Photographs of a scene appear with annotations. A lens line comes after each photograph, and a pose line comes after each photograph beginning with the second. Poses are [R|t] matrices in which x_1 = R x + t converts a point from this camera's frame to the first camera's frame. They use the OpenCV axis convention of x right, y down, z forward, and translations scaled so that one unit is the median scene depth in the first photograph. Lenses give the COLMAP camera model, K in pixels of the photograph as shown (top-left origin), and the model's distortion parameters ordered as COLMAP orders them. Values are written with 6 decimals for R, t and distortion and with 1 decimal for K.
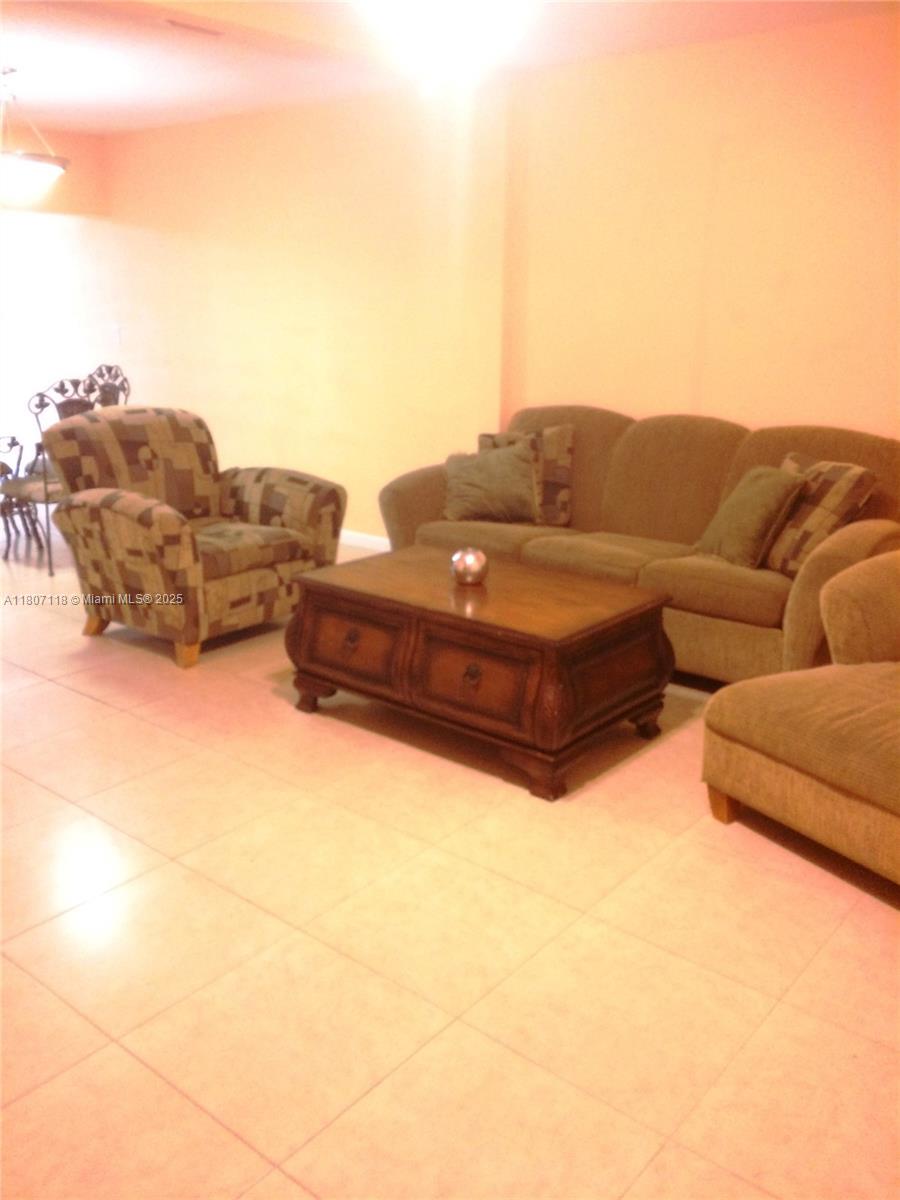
lens RADIAL K [[1029.9, 0, 450.0], [0, 1029.9, 600.0], [0, 0, 1]] dist [0.058166, 0.008456]
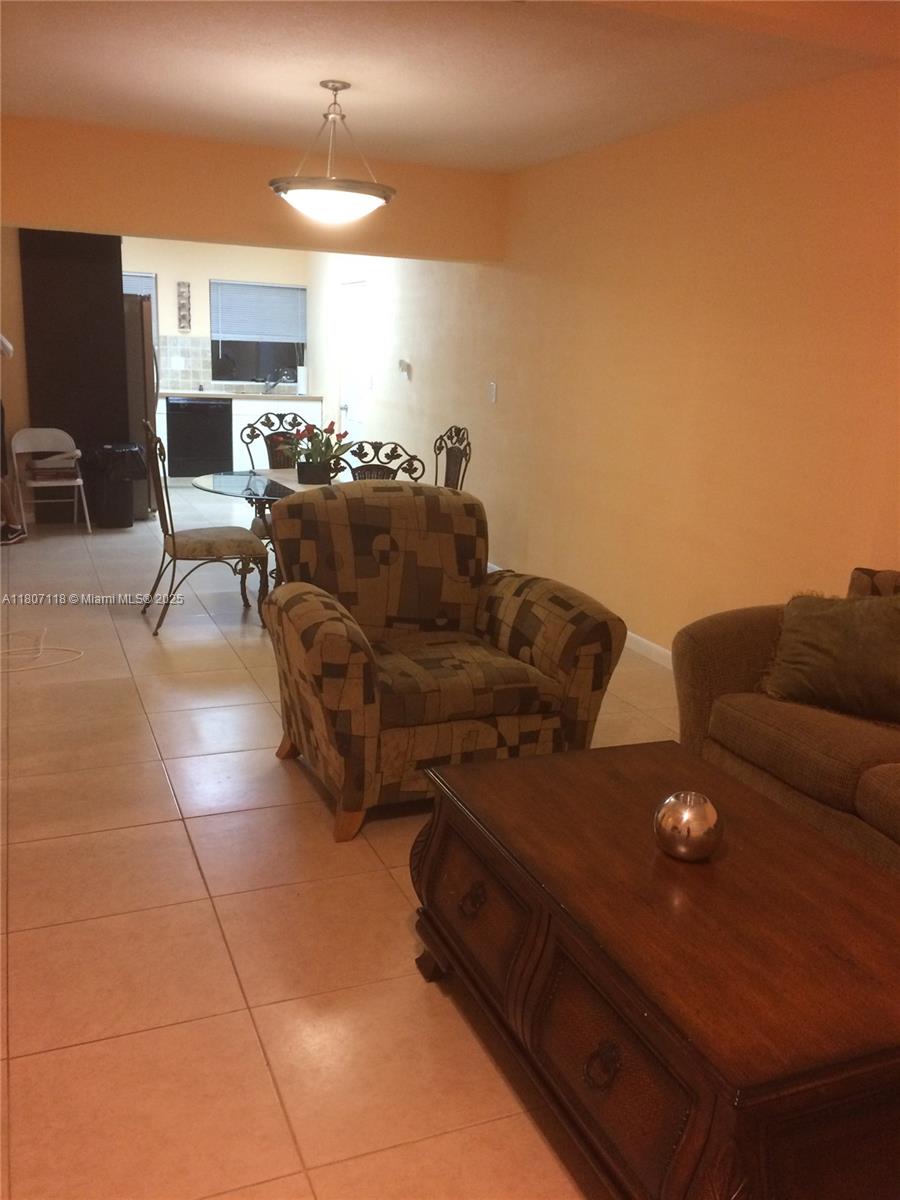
lens RADIAL K [[1029.9, 0, 450.0], [0, 1029.9, 600.0], [0, 0, 1]] dist [0.058166, 0.008456]
pose [[0.882669, 0.141131, -0.448305, 0.107500], [-0.165169, 0.986155, -0.014751, -0.094720], [0.440016, 0.087066, 0.893759, 0.324865]]
